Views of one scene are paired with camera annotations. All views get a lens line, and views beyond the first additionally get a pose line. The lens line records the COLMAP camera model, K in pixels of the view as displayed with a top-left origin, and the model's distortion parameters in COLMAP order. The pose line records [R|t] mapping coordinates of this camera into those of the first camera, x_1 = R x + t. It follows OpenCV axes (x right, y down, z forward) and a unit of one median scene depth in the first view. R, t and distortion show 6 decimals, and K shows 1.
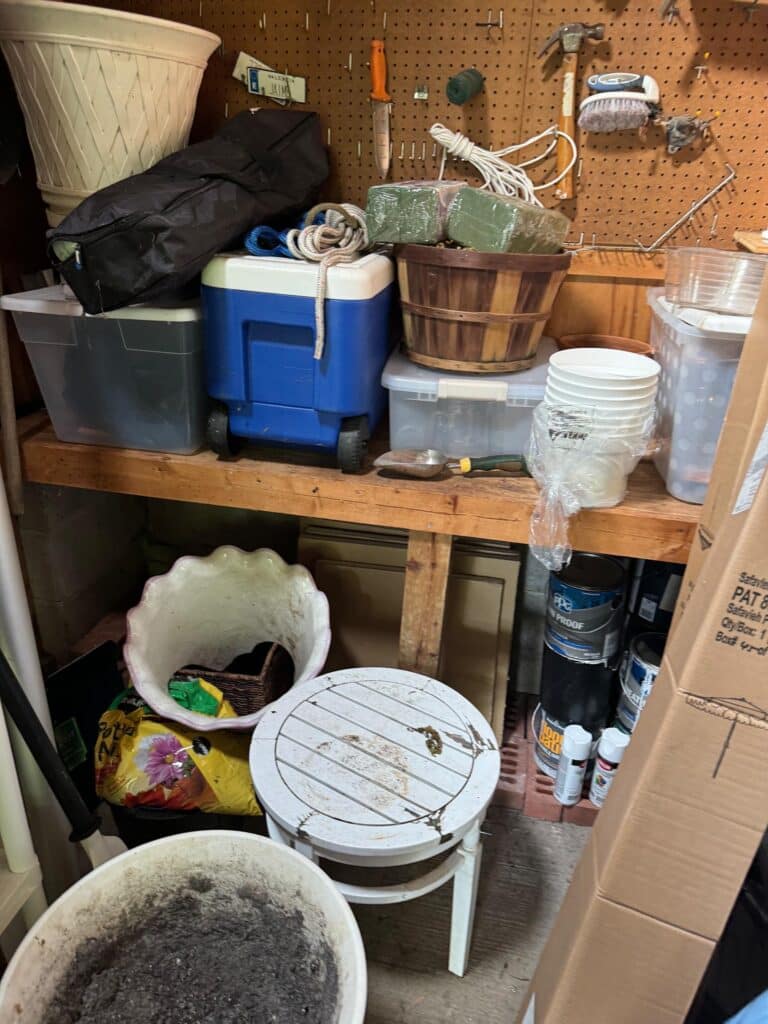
lens RADIAL K [[711.0, 0, 379.7], [0, 711.0, 510.7], [0, 0, 1]] dist [0.088836, -0.106254]
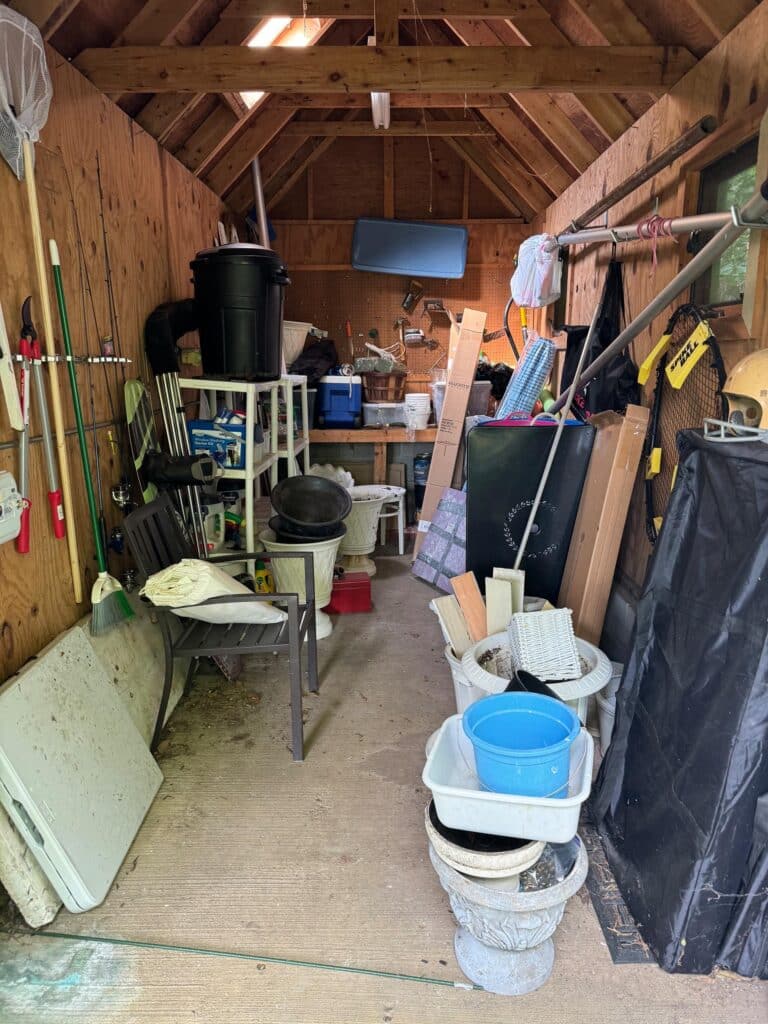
lens RADIAL K [[711.0, 0, 379.7], [0, 711.0, 510.7], [0, 0, 1]] dist [0.088836, -0.106254]
pose [[0.978340, -0.079891, 0.190967, -0.673689], [0.119174, 0.971682, -0.204036, 1.134924], [-0.169259, 0.222375, 0.960157, -2.509361]]
